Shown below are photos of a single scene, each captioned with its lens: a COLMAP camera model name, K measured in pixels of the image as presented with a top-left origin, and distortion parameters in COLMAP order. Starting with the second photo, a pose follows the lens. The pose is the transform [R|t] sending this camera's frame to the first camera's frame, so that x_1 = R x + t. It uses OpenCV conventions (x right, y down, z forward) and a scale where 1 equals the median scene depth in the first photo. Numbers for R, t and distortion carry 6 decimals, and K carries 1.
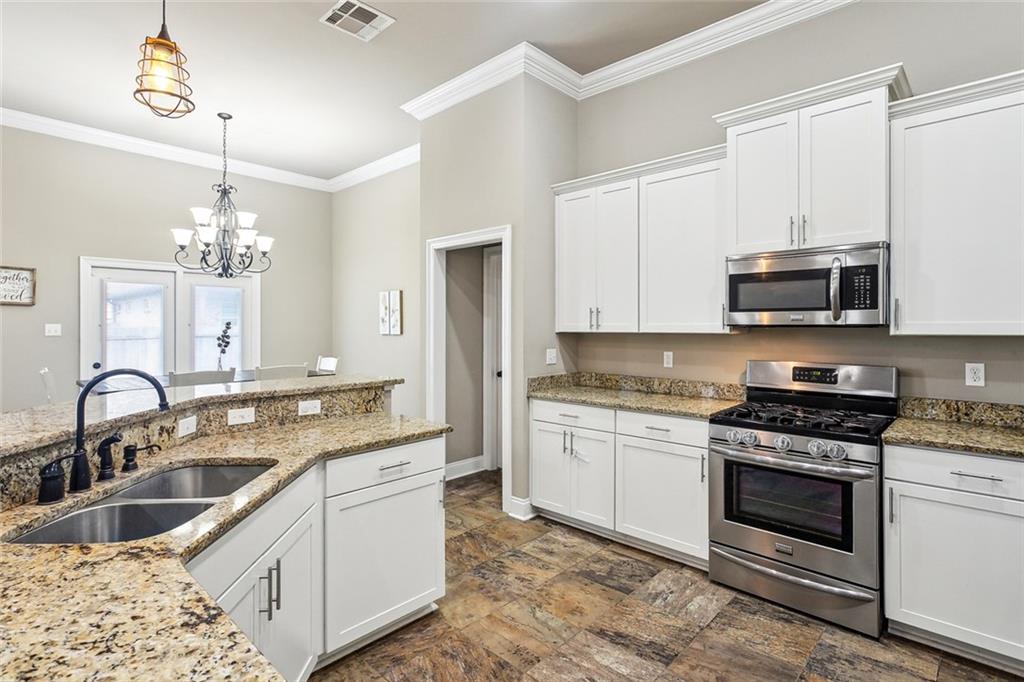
lens RADIAL K [[512.0, 0, 506.7], [0, 512.0, 321.2], [0, 0, 1]] dist [0.006152, 0.001051]
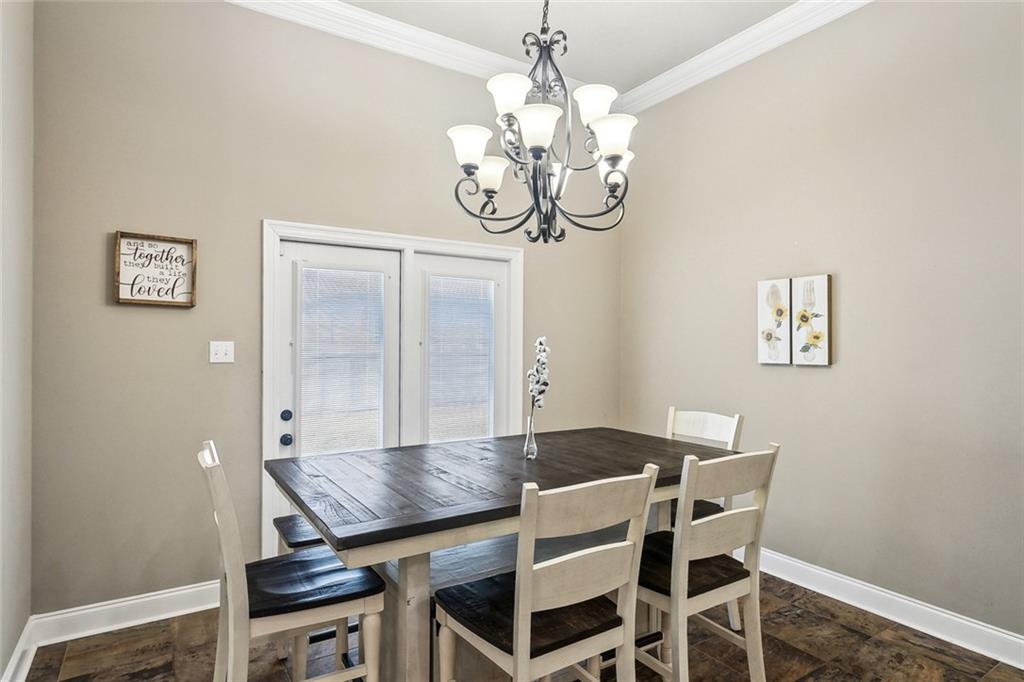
lens RADIAL K [[556.1, 0, 511.7], [0, 556.1, 342.0], [0, 0, 1]] dist [-0.002027, -0.000188]
pose [[0.972636, 0.004015, -0.232298, -0.447270], [-0.002865, 0.999982, 0.005288, 0.002067], [0.232315, -0.004477, 0.972630, 0.499496]]
